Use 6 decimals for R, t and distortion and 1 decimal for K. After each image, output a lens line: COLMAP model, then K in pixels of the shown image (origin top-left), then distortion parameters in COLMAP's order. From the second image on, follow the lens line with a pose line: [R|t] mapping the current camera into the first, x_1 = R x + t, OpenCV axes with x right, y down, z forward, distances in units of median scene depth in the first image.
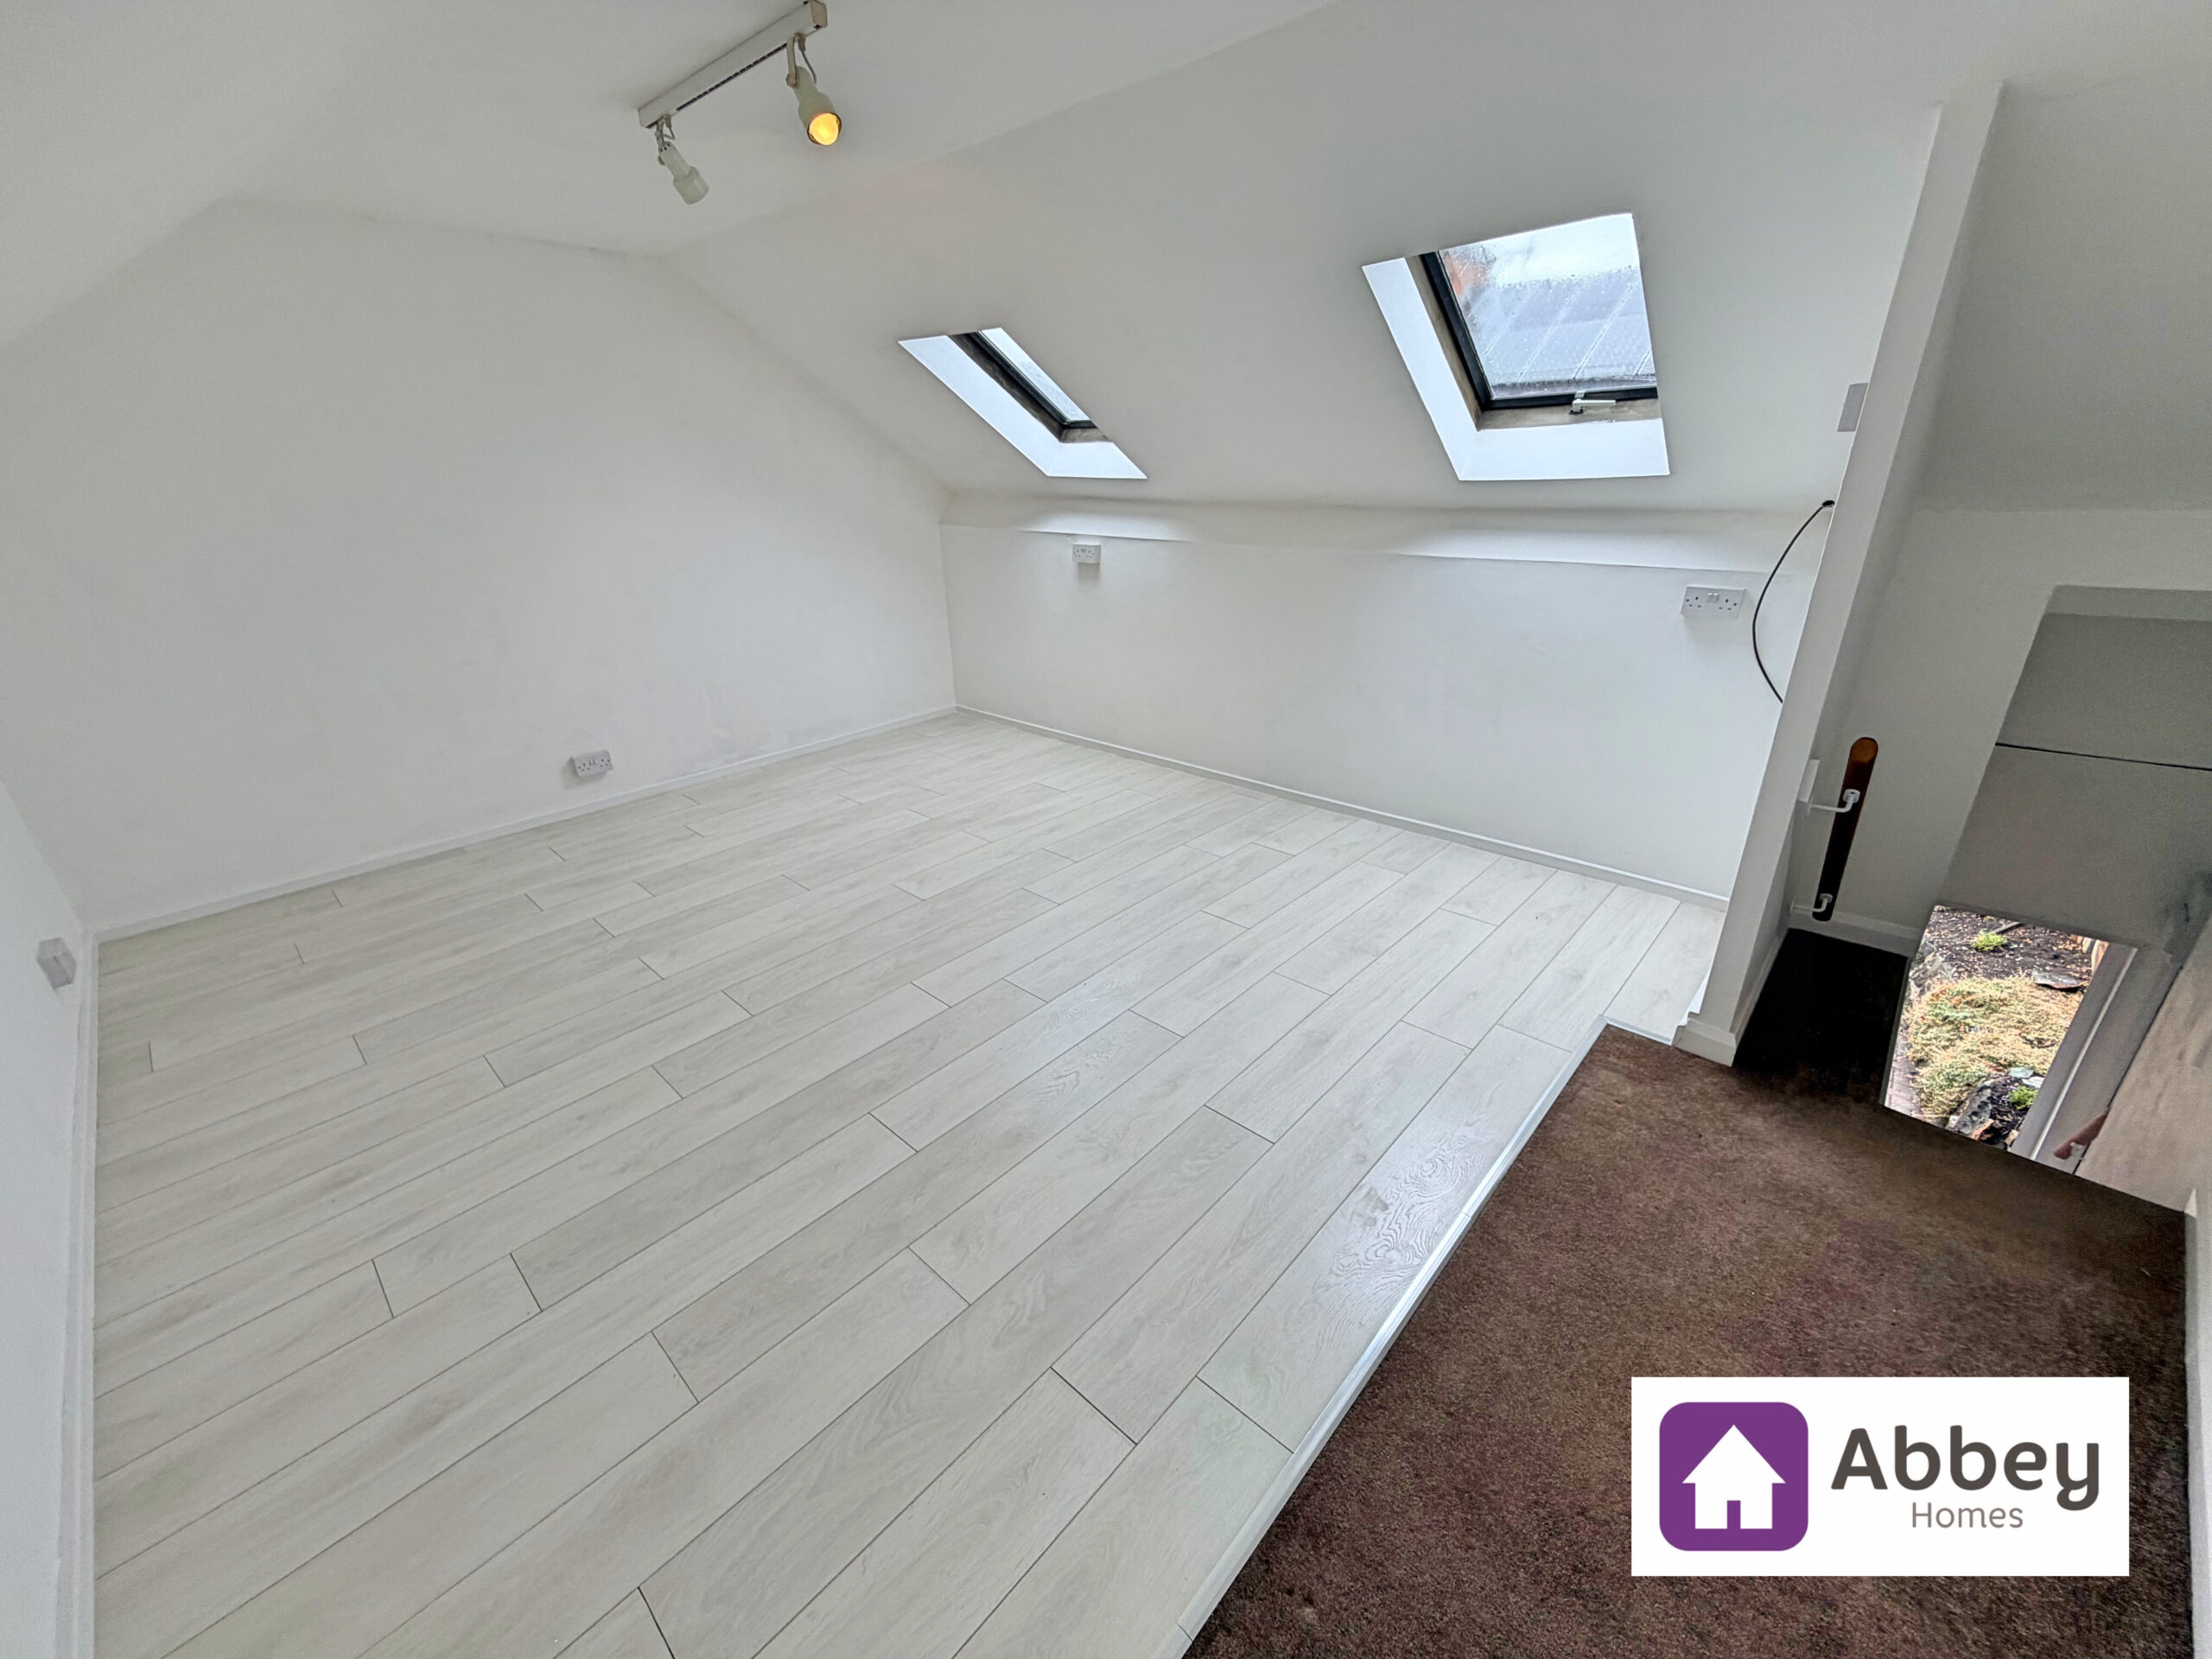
lens RADIAL K [[883.3, 0, 1098.4], [0, 883.3, 830.1], [0, 0, 1]] dist [0.002252, -0.000766]
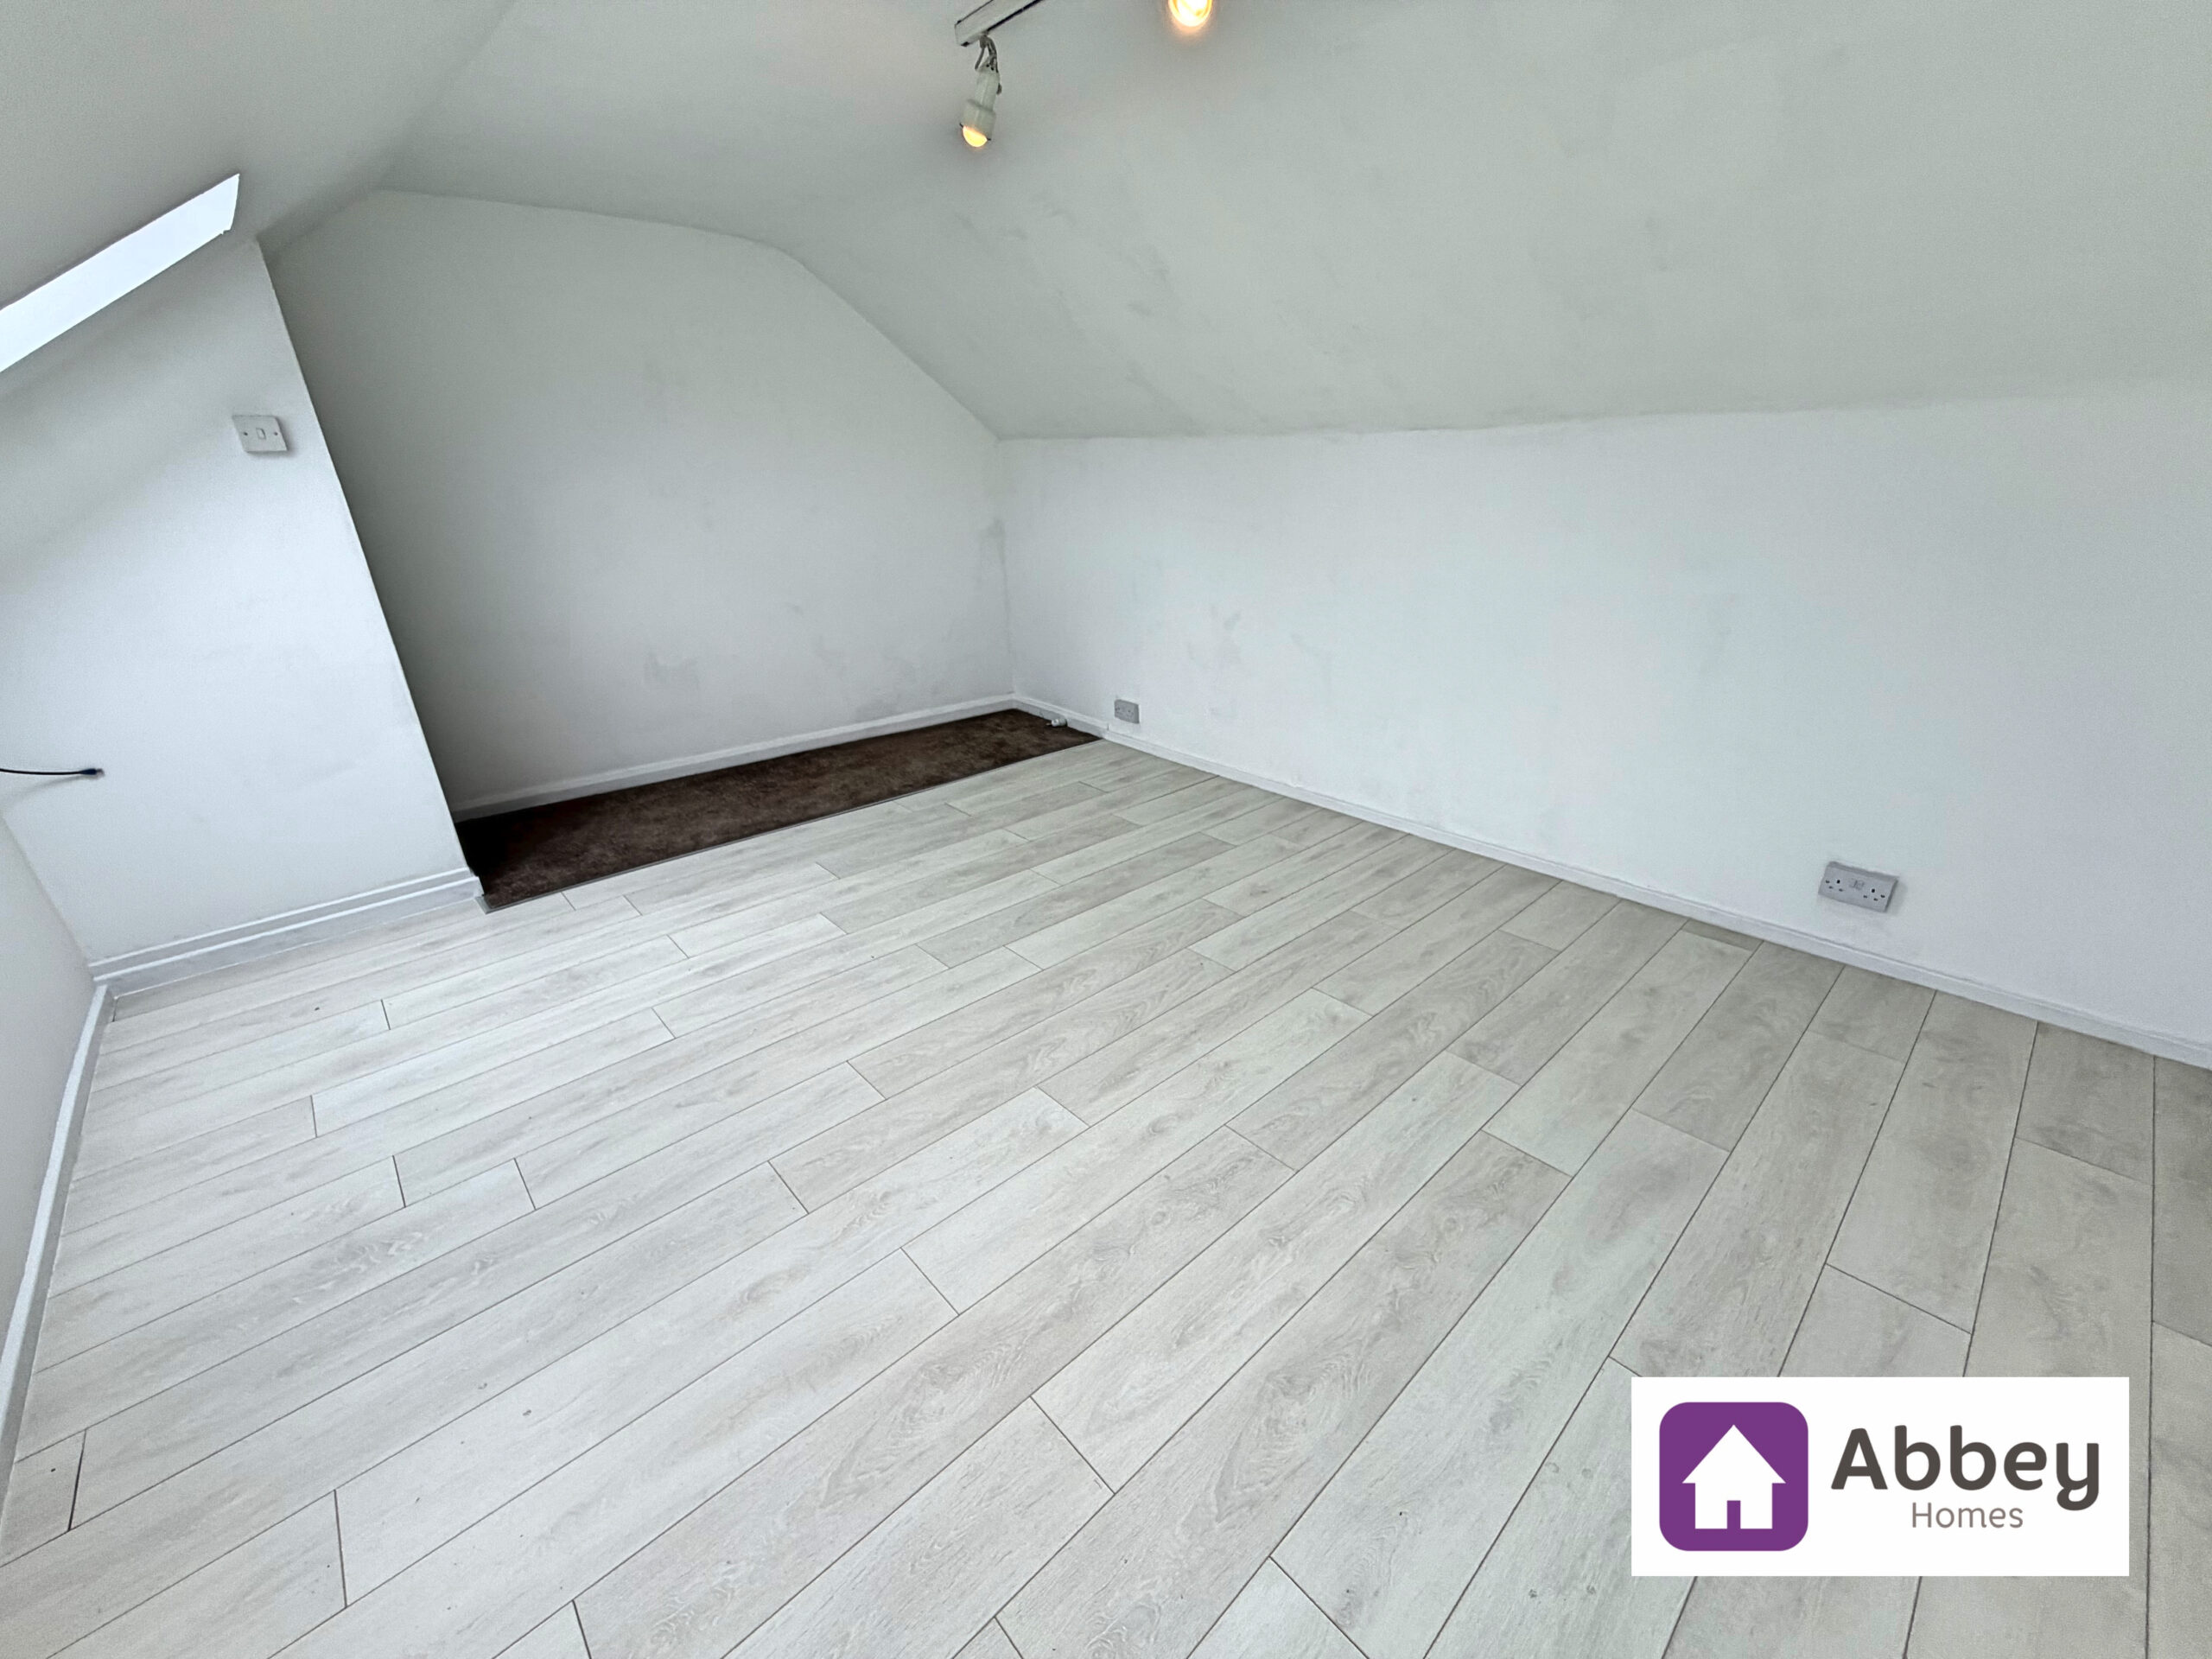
lens RADIAL K [[883.3, 0, 1098.4], [0, 883.3, 830.1], [0, 0, 1]] dist [0.002252, -0.000766]
pose [[-0.995832, 0.010001, 0.090658, -0.348309], [0.071939, 0.697146, 0.713311, -0.602149], [-0.056068, 0.716860, -0.694960, 1.498764]]
